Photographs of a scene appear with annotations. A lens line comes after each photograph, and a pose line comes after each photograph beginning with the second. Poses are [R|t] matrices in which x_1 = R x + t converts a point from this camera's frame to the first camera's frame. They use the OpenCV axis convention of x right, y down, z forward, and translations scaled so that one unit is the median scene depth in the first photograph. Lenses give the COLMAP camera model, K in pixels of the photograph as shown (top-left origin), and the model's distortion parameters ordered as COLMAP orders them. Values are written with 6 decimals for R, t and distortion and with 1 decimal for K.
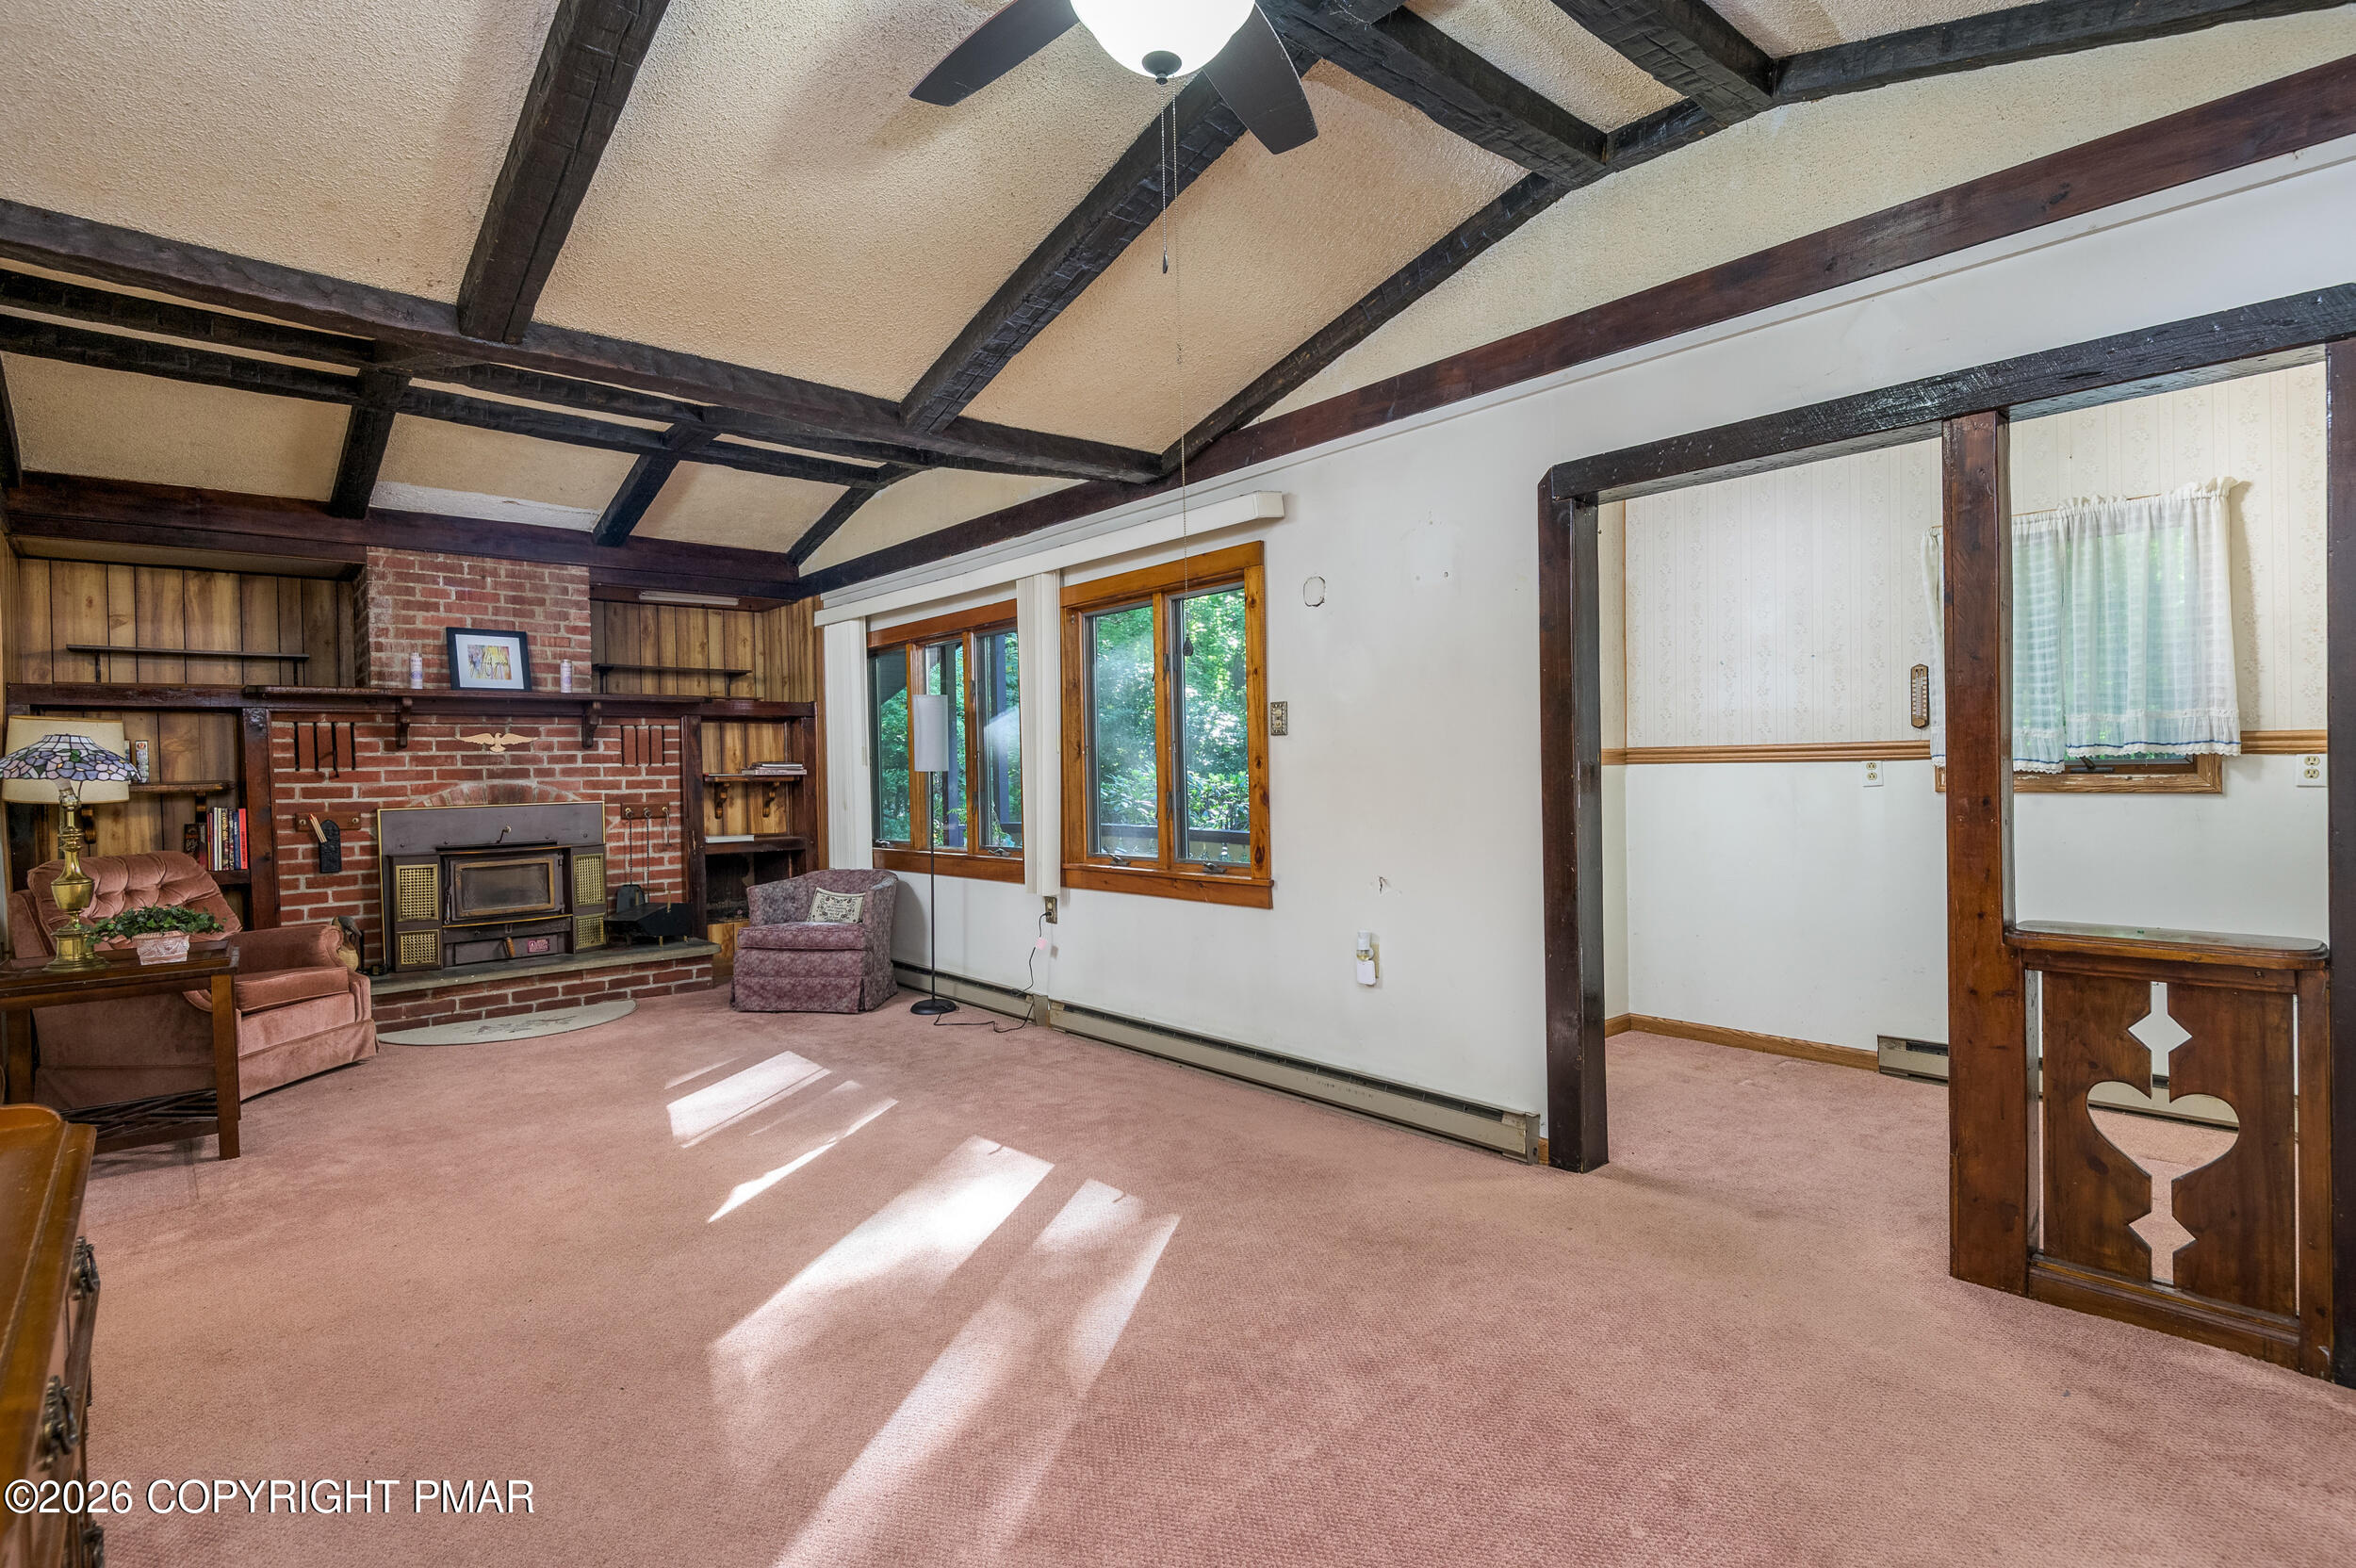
lens RADIAL K [[1160.4, 0, 1203.2], [0, 1160.4, 778.0], [0, 0, 1]] dist [0.030603, -0.029038]
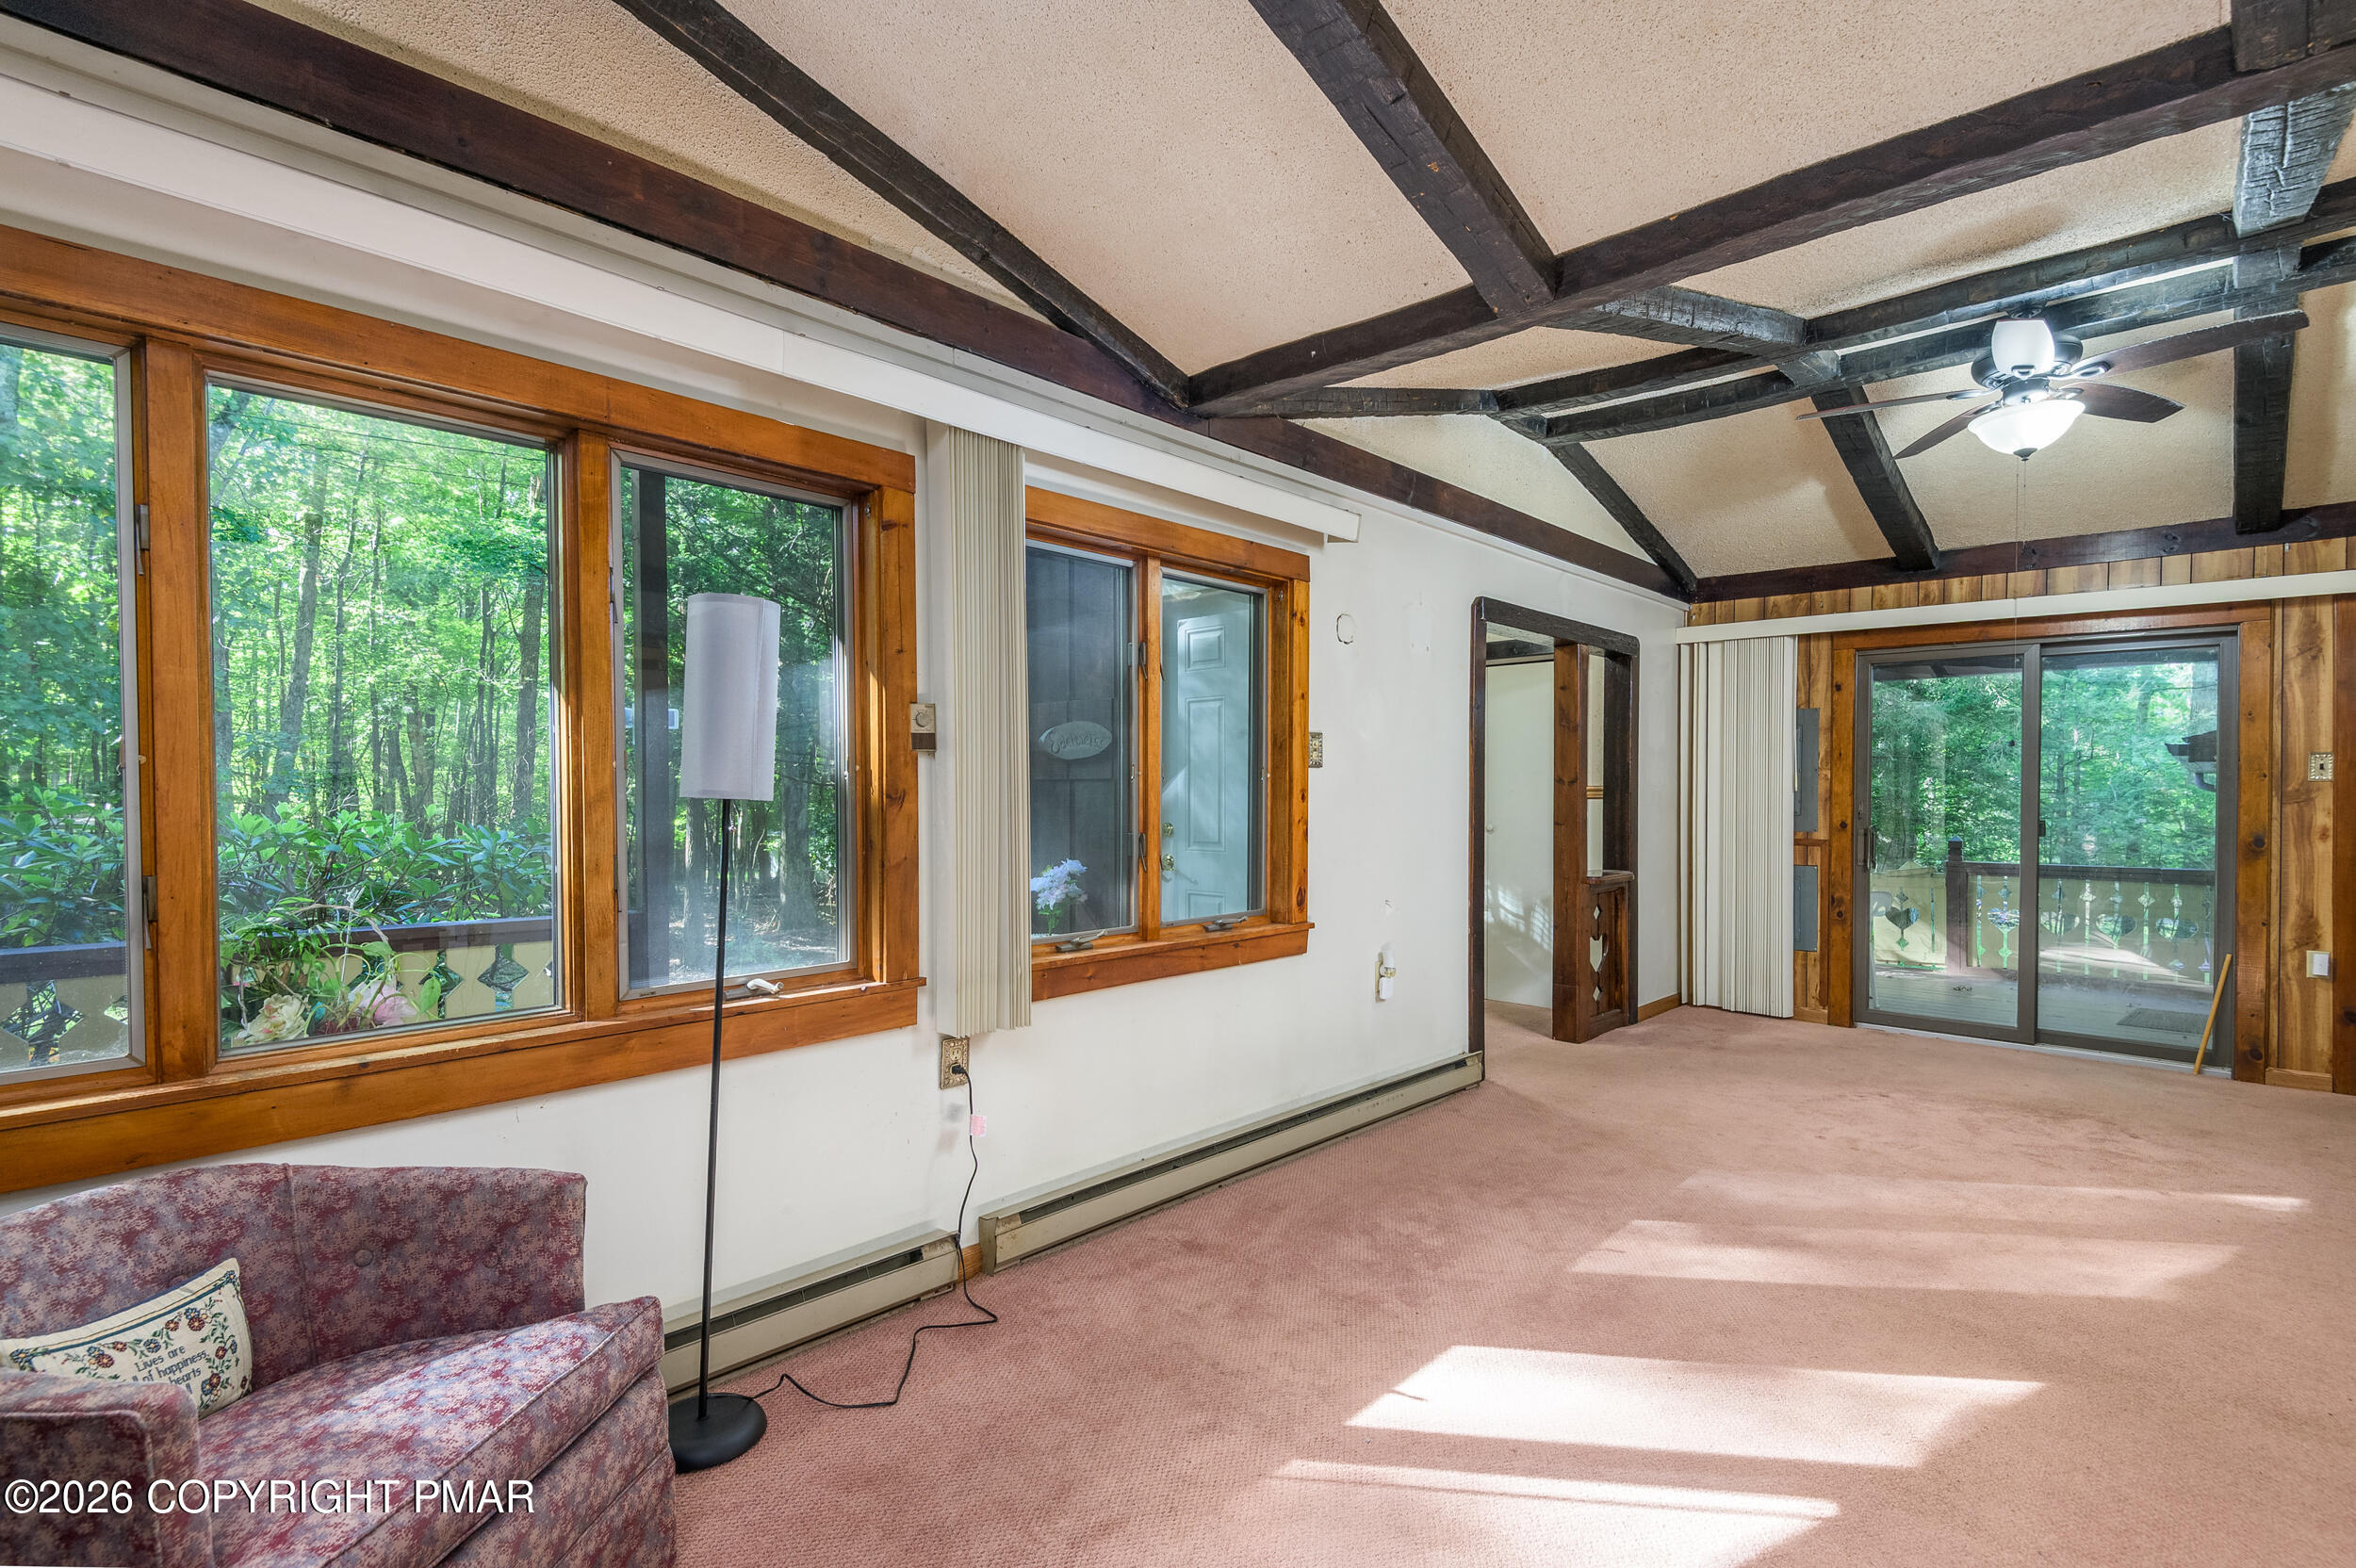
lens RADIAL K [[1083.0, 0, 1189.5], [0, 1083.0, 819.0], [0, 0, 1]] dist [0.037750, -0.022203]
pose [[-0.073134, -0.006190, 0.997303, -0.602817], [0.006808, 0.999954, 0.006705, -0.001397], [-0.997299, 0.007280, -0.073089, 0.866242]]
